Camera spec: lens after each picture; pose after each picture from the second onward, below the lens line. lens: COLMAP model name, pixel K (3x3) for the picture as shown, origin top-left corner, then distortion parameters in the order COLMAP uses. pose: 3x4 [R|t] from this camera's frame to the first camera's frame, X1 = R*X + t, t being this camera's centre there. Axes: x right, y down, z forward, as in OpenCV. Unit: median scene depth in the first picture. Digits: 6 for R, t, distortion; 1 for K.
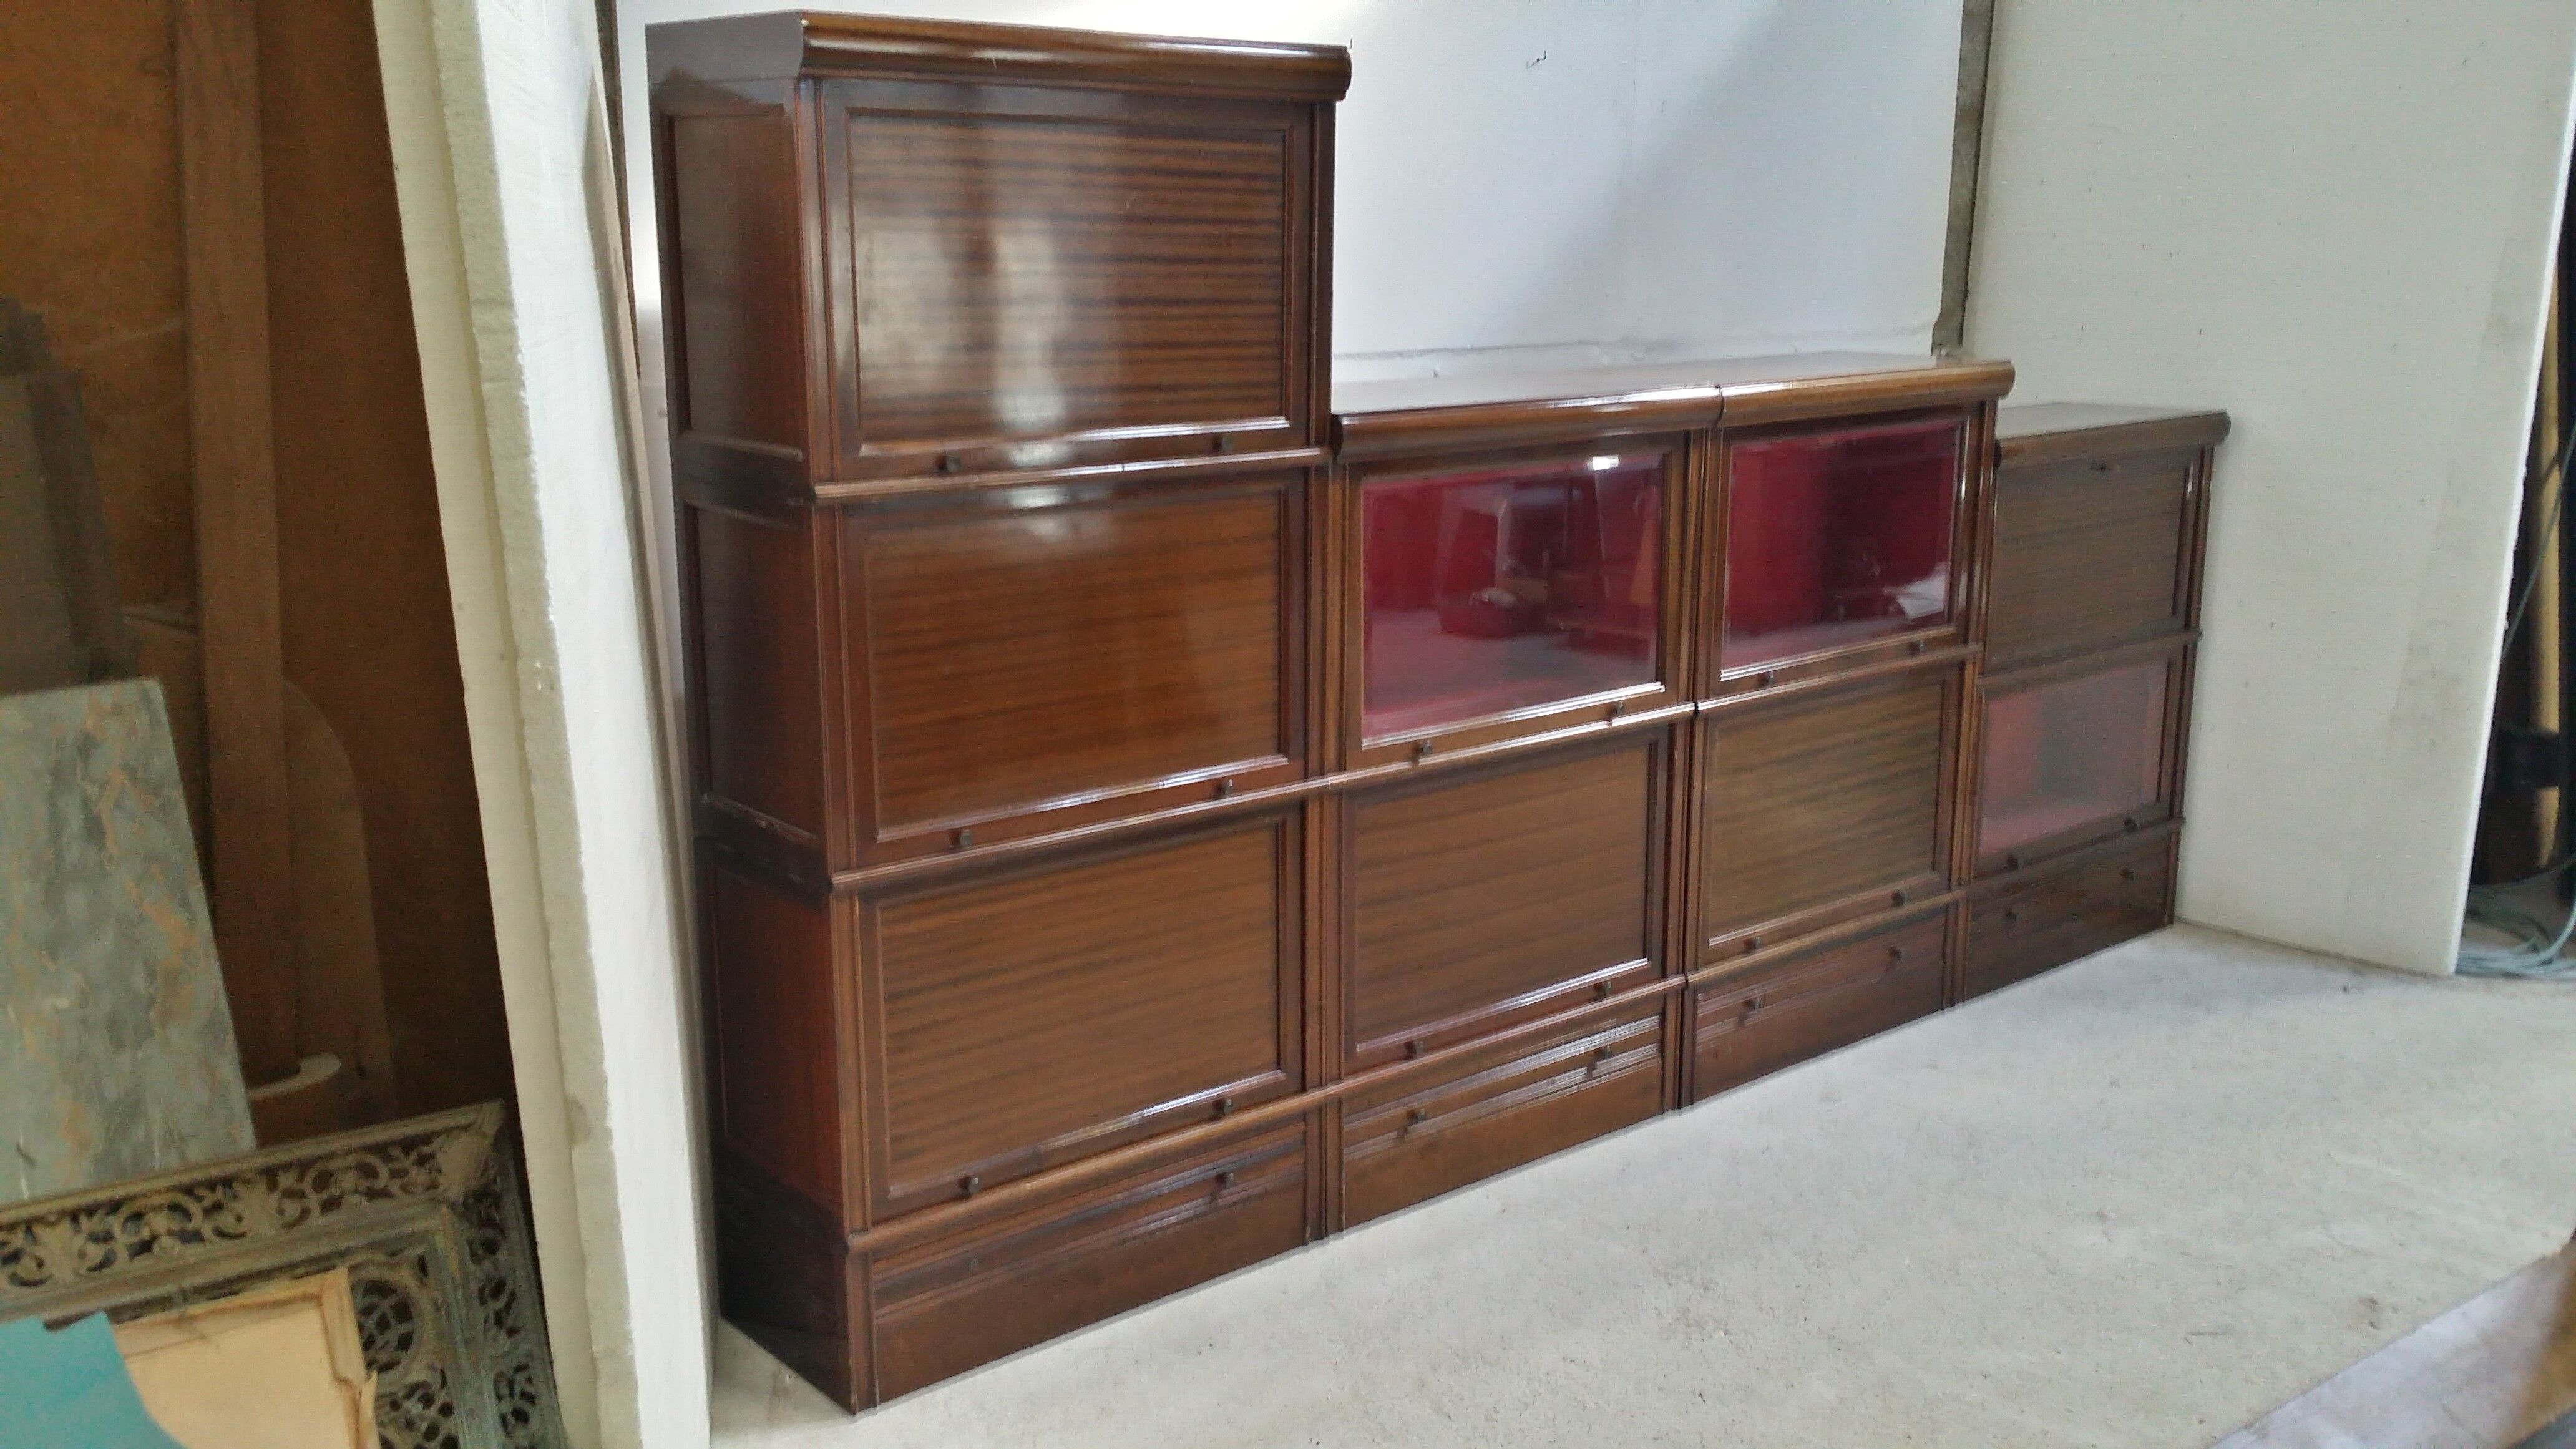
lens RADIAL K [[2402.1, 0, 1117.6], [0, 2402.1, 734.5], [0, 0, 1]] dist [0.046756, -0.237909]
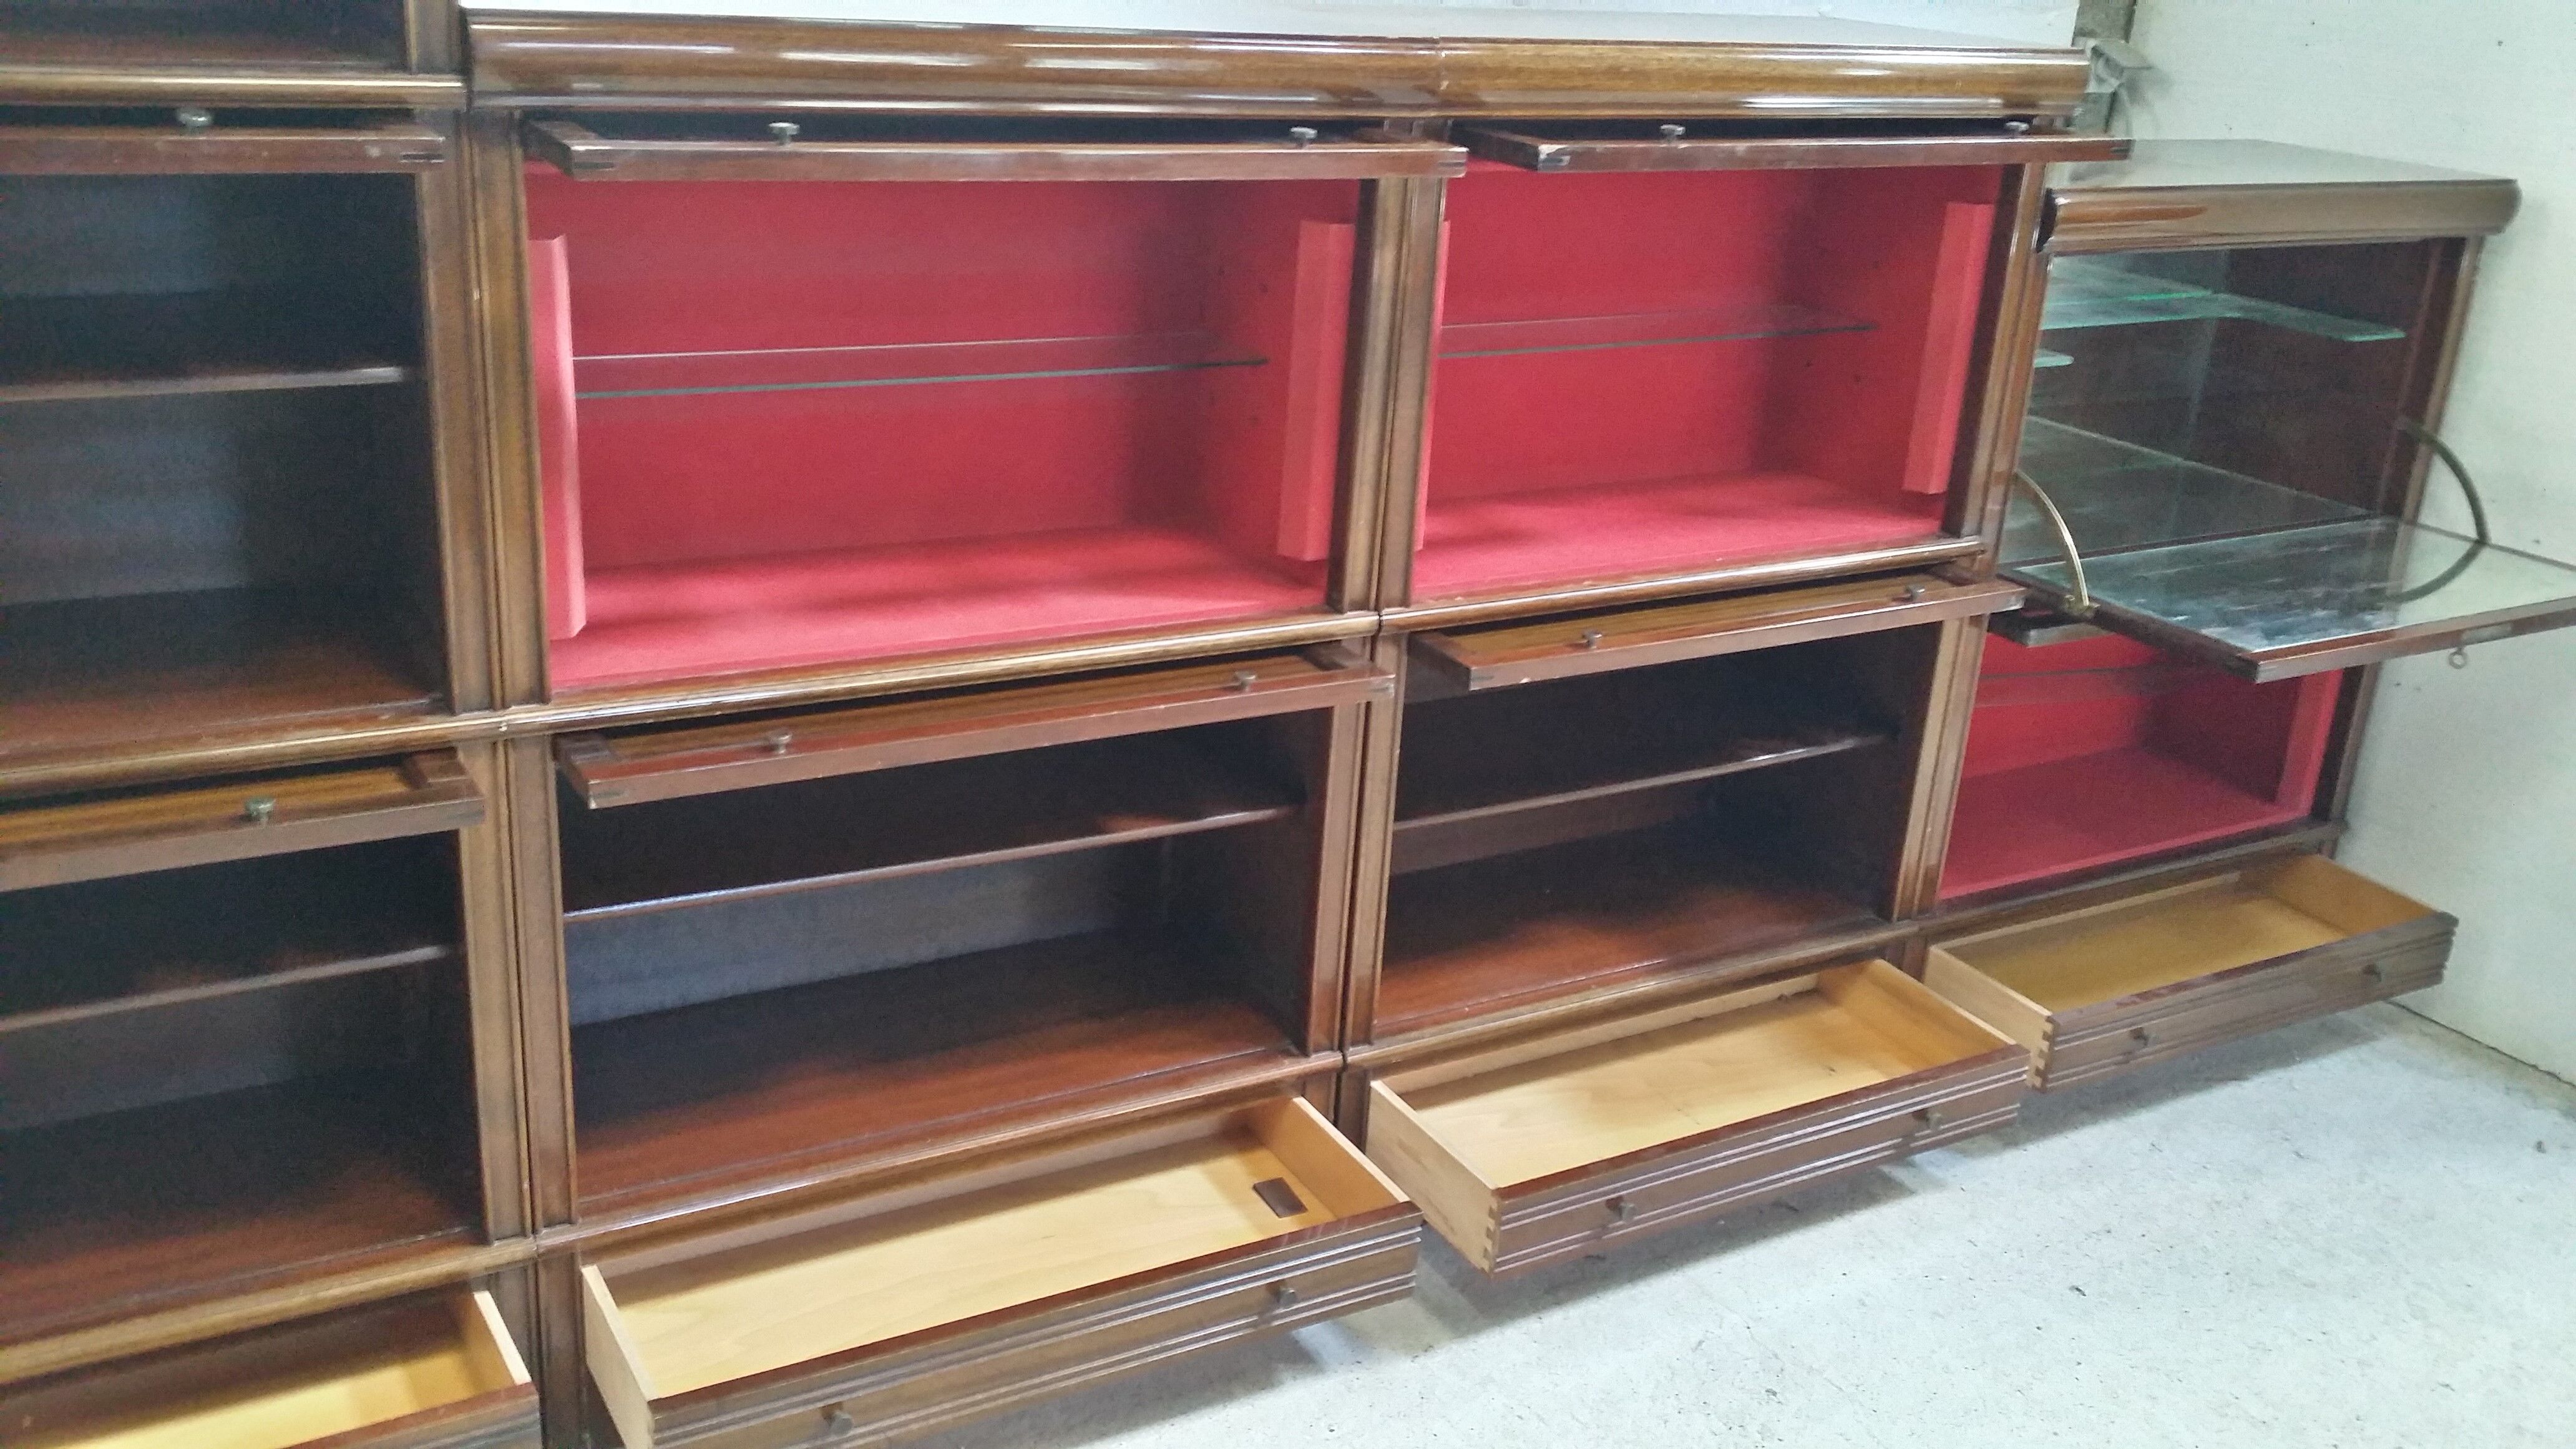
lens RADIAL K [[2440.4, 0, 1284.3], [0, 2440.4, 771.8], [0, 0, 1]] dist [0.000212, -0.007769]
pose [[0.990484, 0.114724, -0.076032, 0.443830], [-0.102113, 0.982949, 0.152919, -0.102225], [0.092279, -0.143700, 0.985310, 0.699677]]
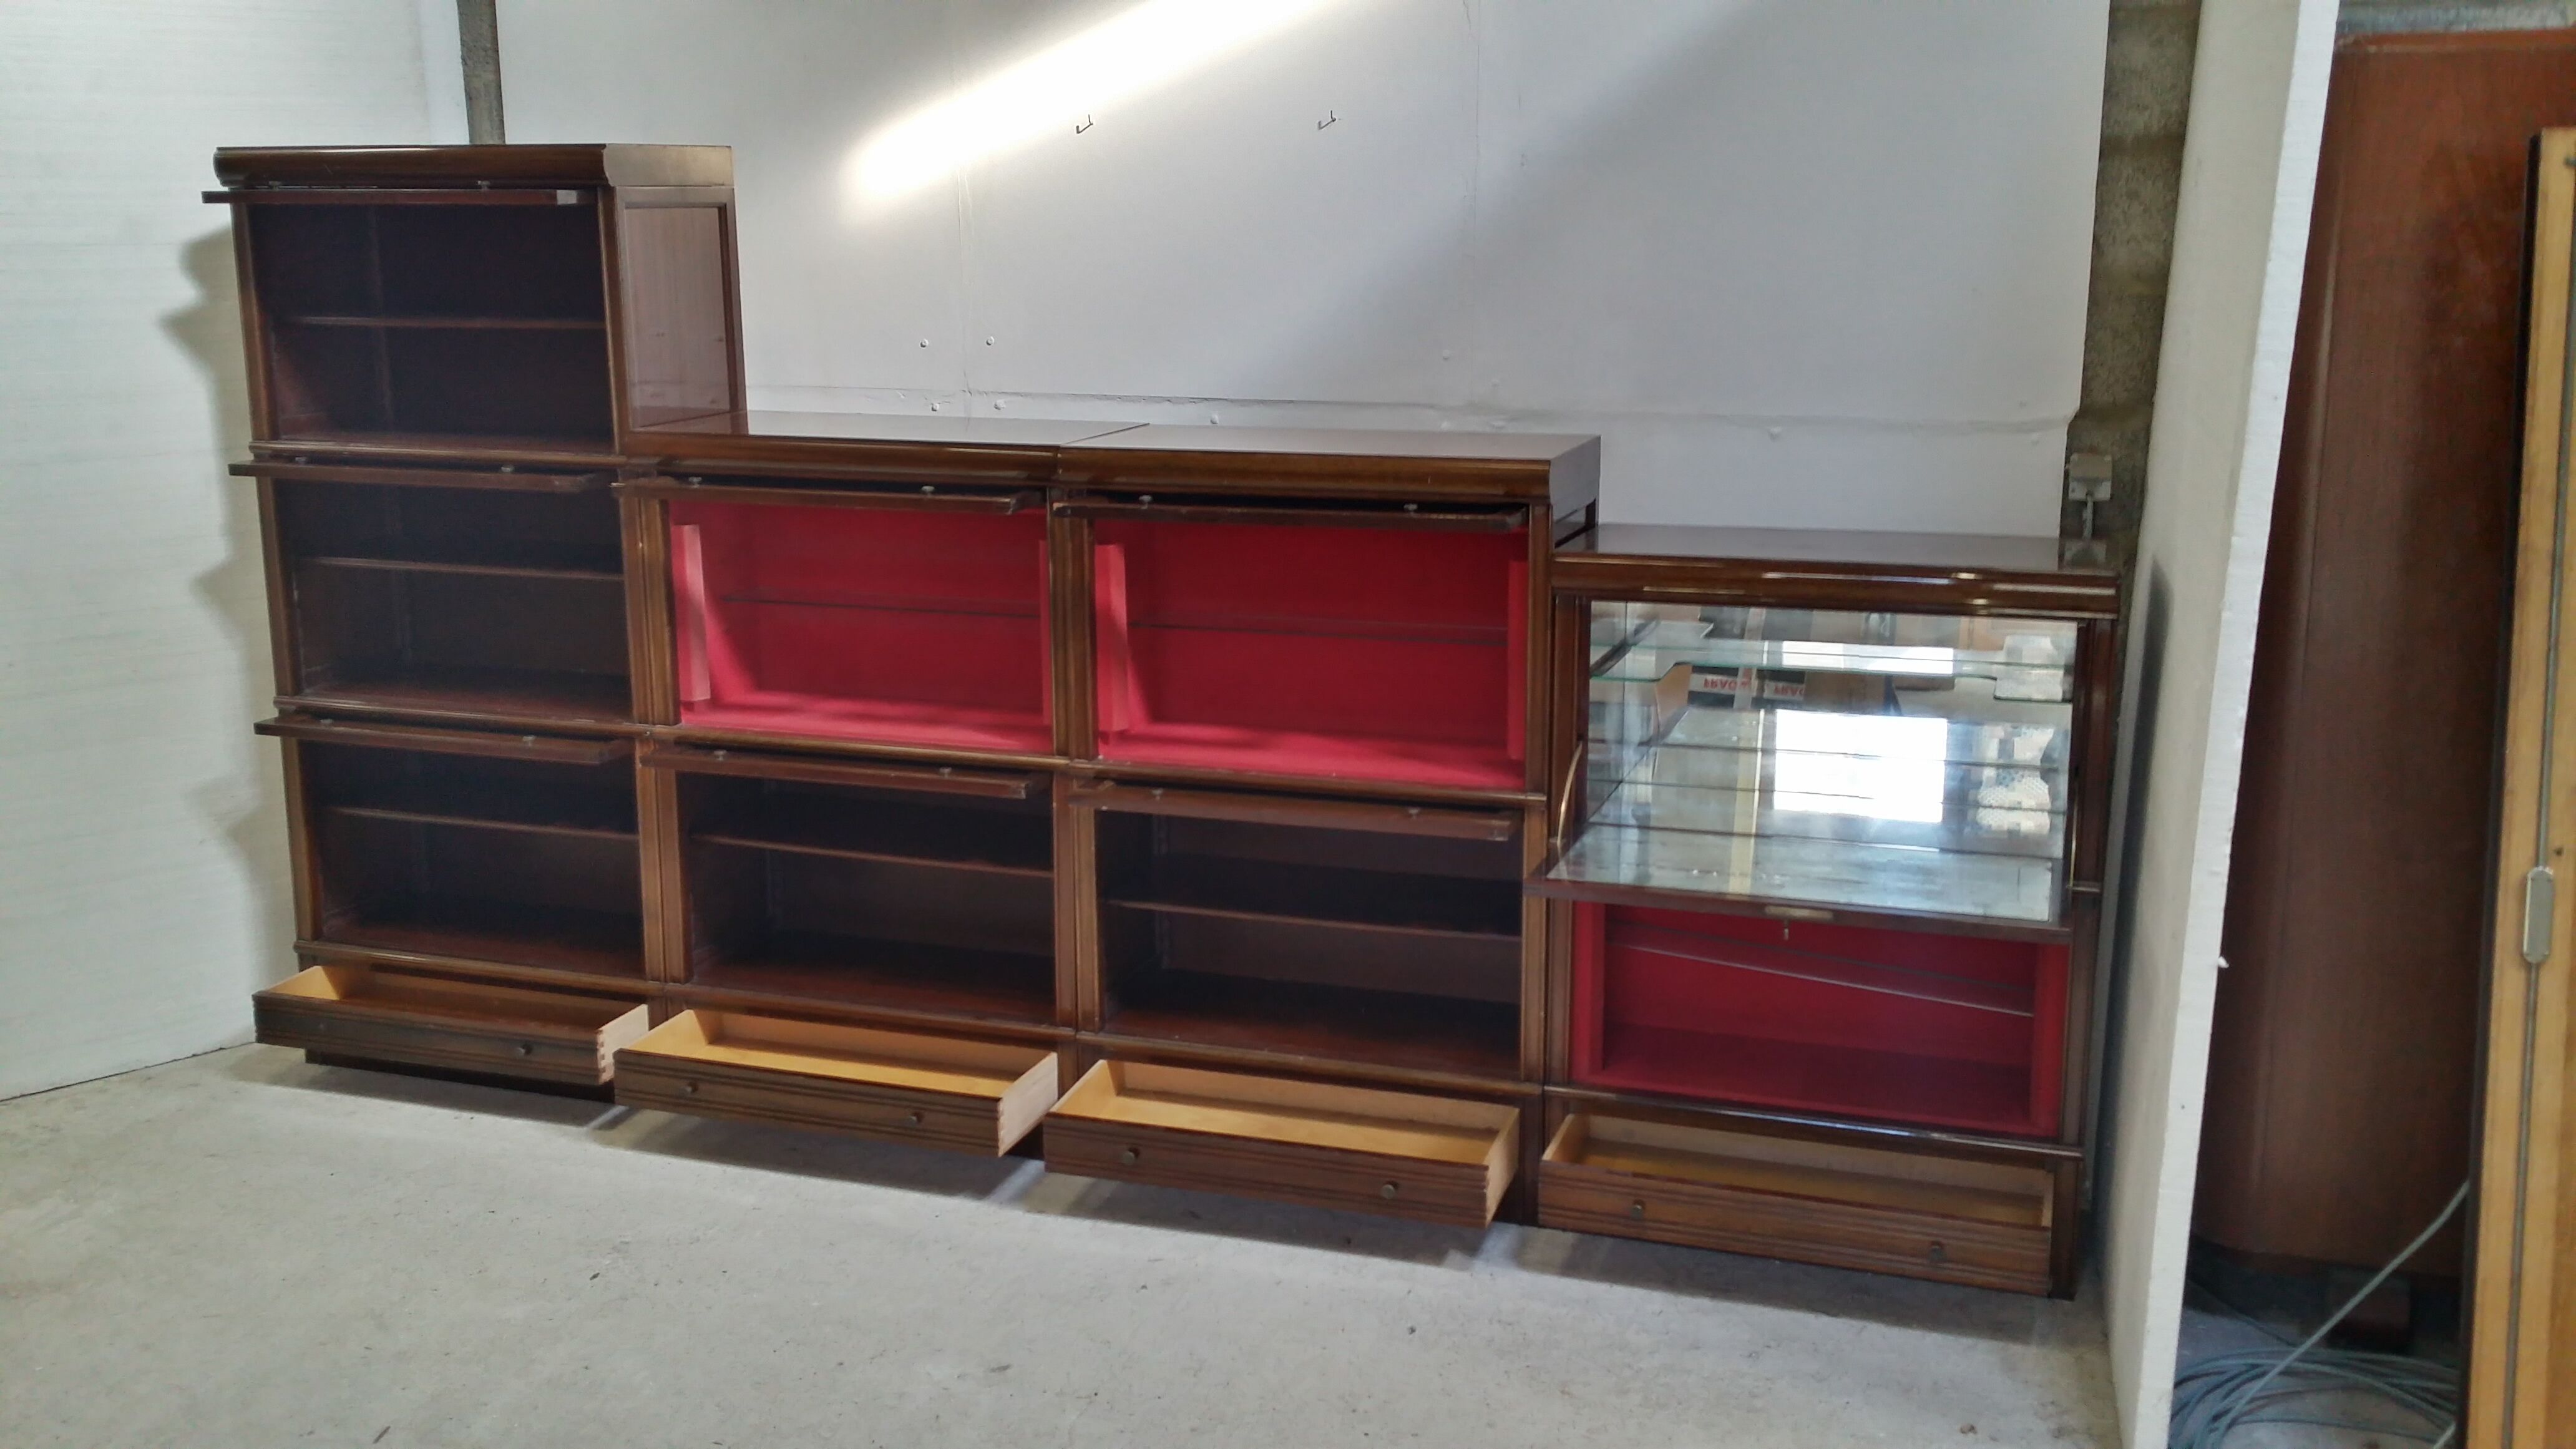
lens RADIAL K [[2358.2, 0, 1285.8], [0, 2358.2, 683.1], [0, 0, 1]] dist [-0.006144, -0.009477]
pose [[0.530109, 0.166900, -0.831341, 1.812696], [-0.181597, 0.980035, 0.080955, -0.230802], [0.828255, 0.108055, 0.549834, 0.878616]]
